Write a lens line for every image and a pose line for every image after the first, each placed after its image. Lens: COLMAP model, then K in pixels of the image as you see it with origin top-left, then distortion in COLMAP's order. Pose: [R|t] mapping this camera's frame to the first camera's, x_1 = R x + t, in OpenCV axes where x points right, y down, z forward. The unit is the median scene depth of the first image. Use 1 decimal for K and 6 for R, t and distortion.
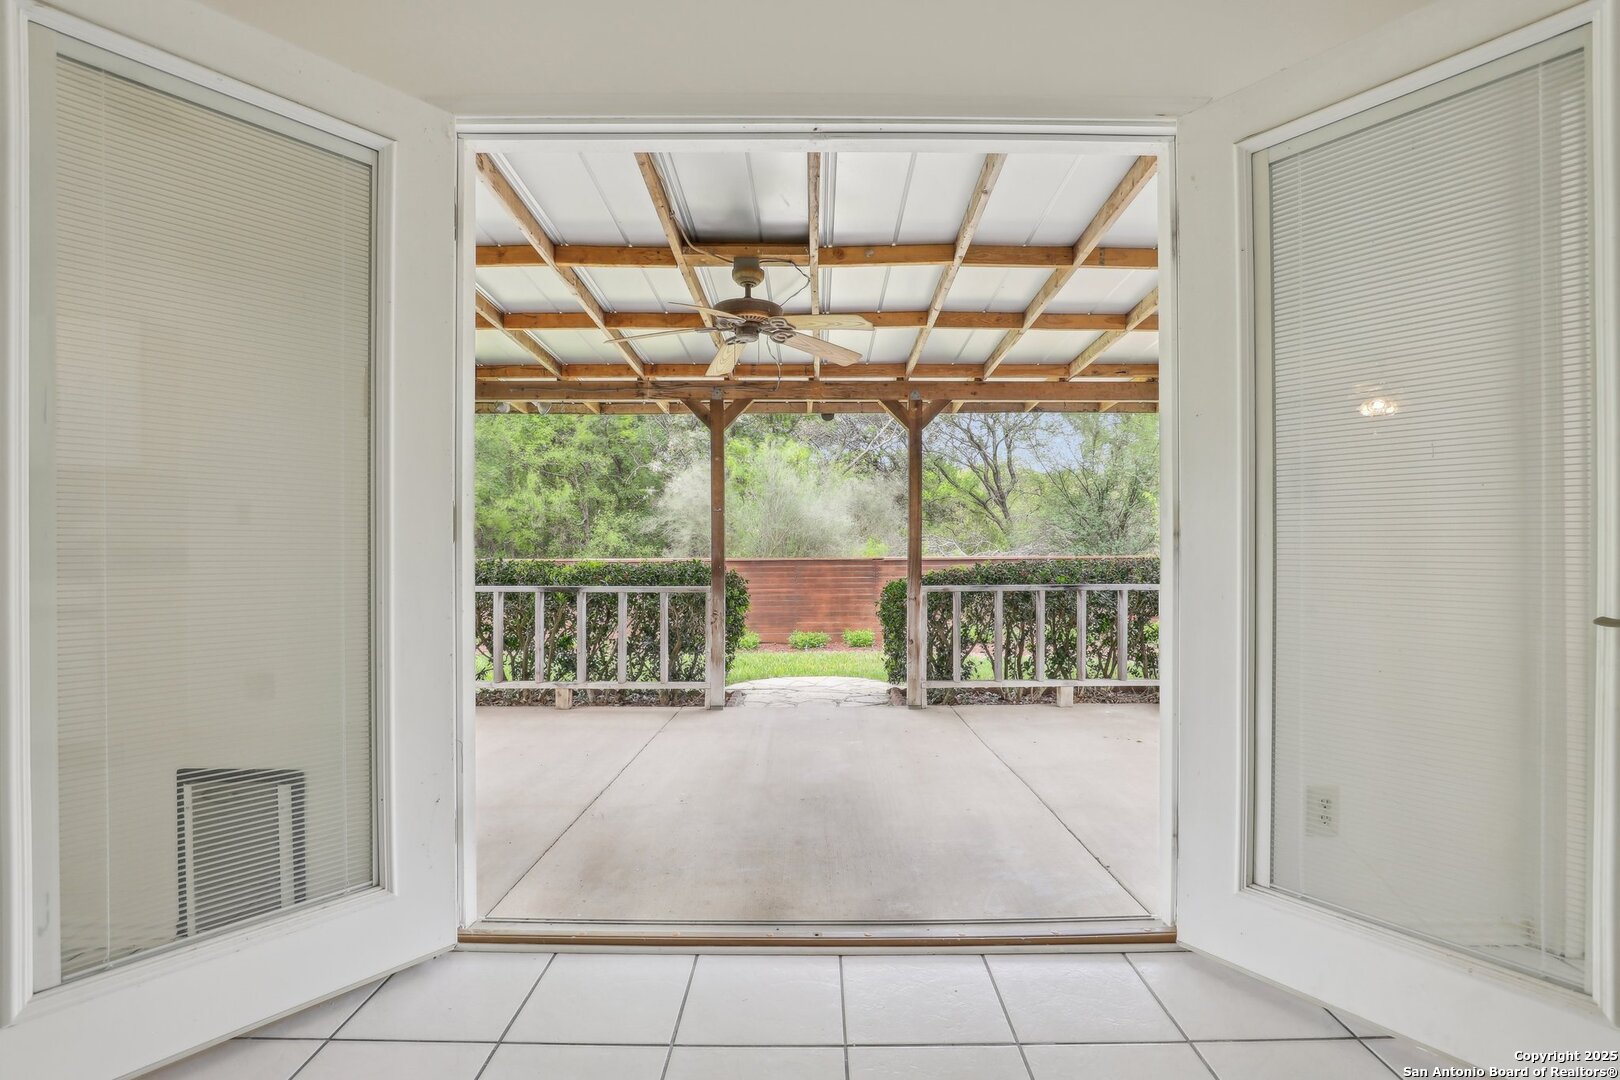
lens RADIAL K [[754.7, 0, 810.0], [0, 754.7, 540.0], [0, 0, 1]] dist [-0.000407, -0.000016]
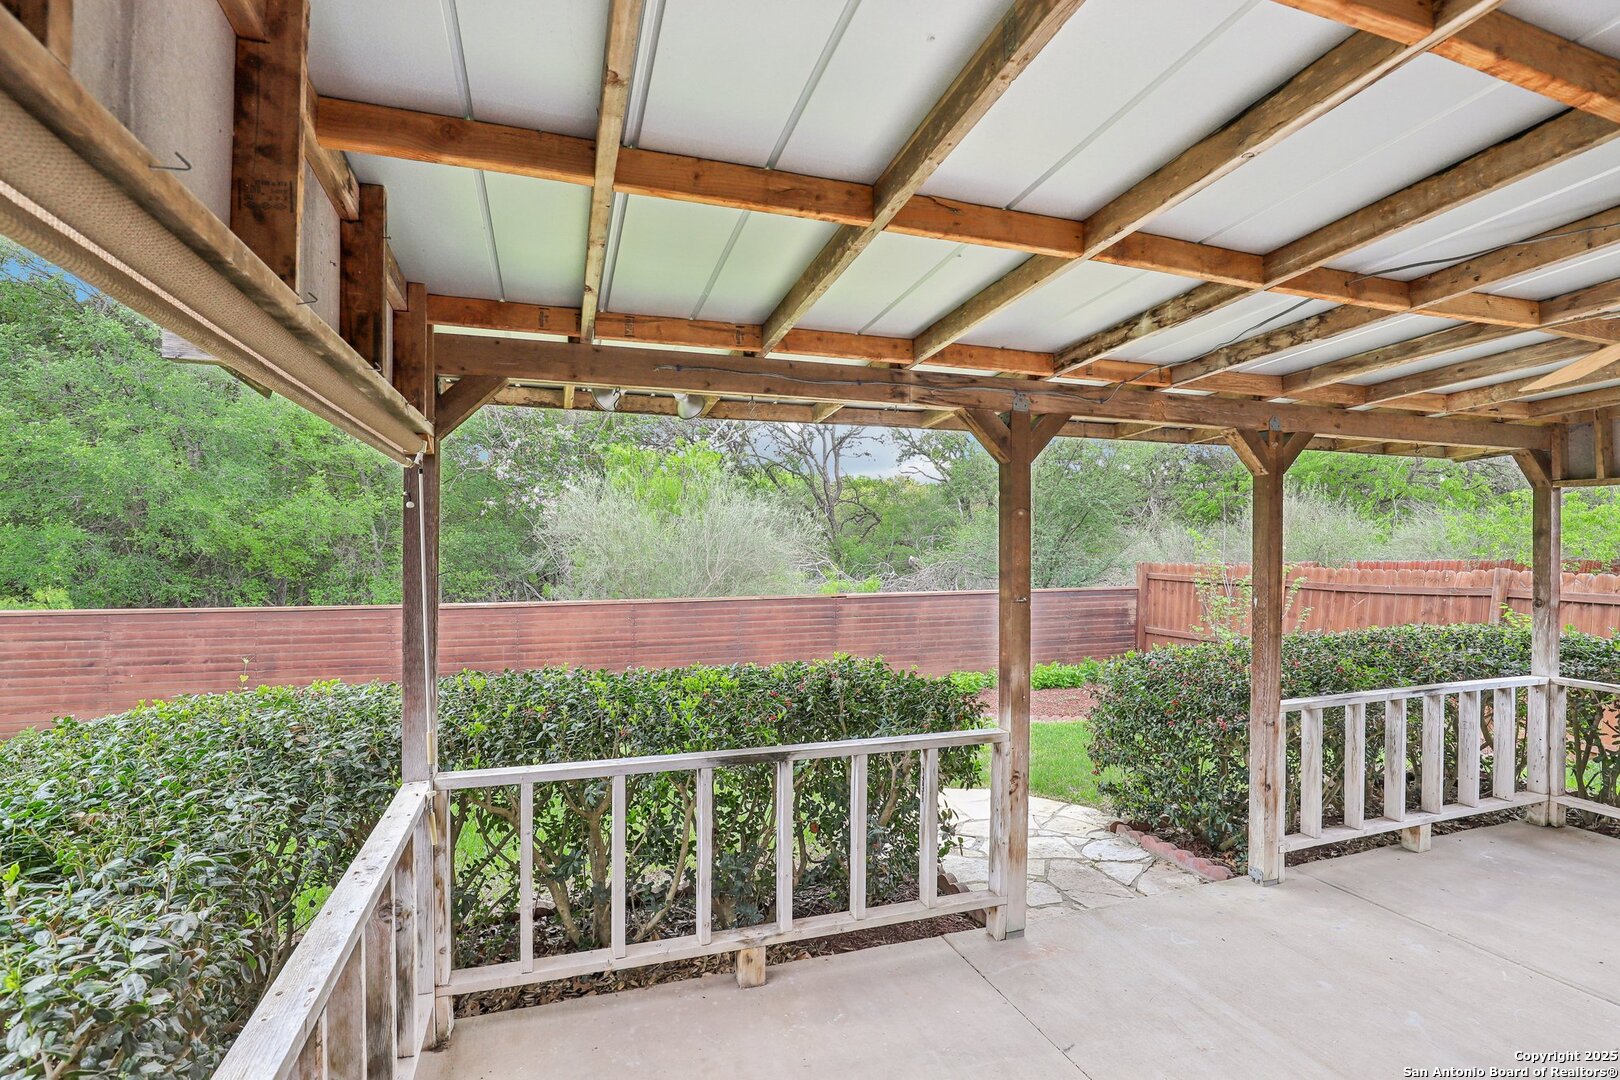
lens RADIAL K [[749.8, 0, 810.0], [0, 749.8, 540.0], [0, 0, 1]] dist [0.000192, -0.000013]
pose [[0.942841, 0.001828, 0.333237, -0.306315], [-0.003121, 0.999990, 0.003345, -0.057196], [-0.333227, -0.004194, 0.942837, 0.328216]]
